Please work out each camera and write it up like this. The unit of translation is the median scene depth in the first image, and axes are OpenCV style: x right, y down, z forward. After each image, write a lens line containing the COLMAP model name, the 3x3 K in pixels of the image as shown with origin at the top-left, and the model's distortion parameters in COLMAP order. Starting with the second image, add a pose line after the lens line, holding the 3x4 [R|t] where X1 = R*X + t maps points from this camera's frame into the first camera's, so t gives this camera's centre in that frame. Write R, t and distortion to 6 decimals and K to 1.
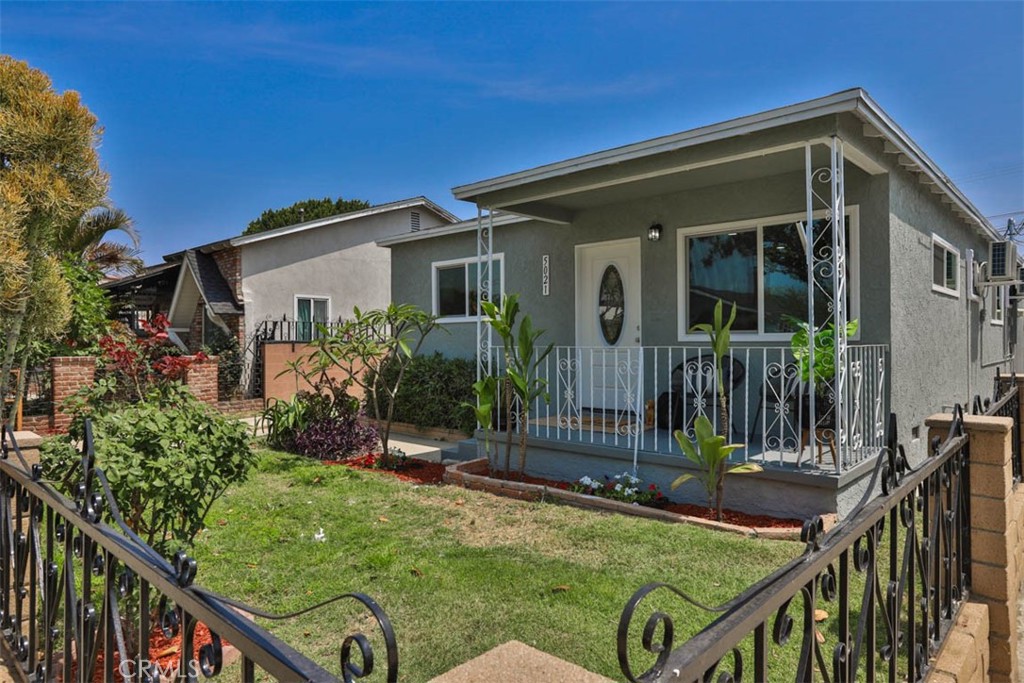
lens RADIAL K [[631.9, 0, 512.0], [0, 631.9, 341.5], [0, 0, 1]] dist [0.000336, 0.000043]
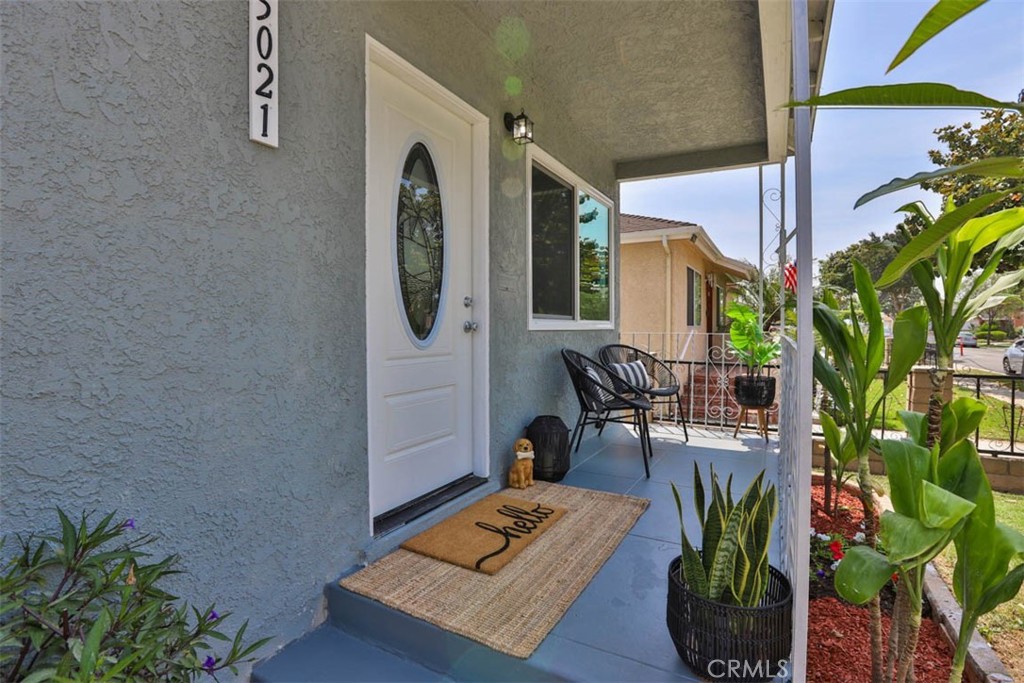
lens RADIAL K [[490.5, 0, 512.0], [0, 490.5, 341.5], [0, 0, 1]] dist [-0.046482, 0.000878]
pose [[-0.249699, -0.022657, 0.968058, -0.164055], [0.003697, 0.999697, 0.024351, -0.000856], [-0.968316, 0.009660, -0.249540, 1.023958]]
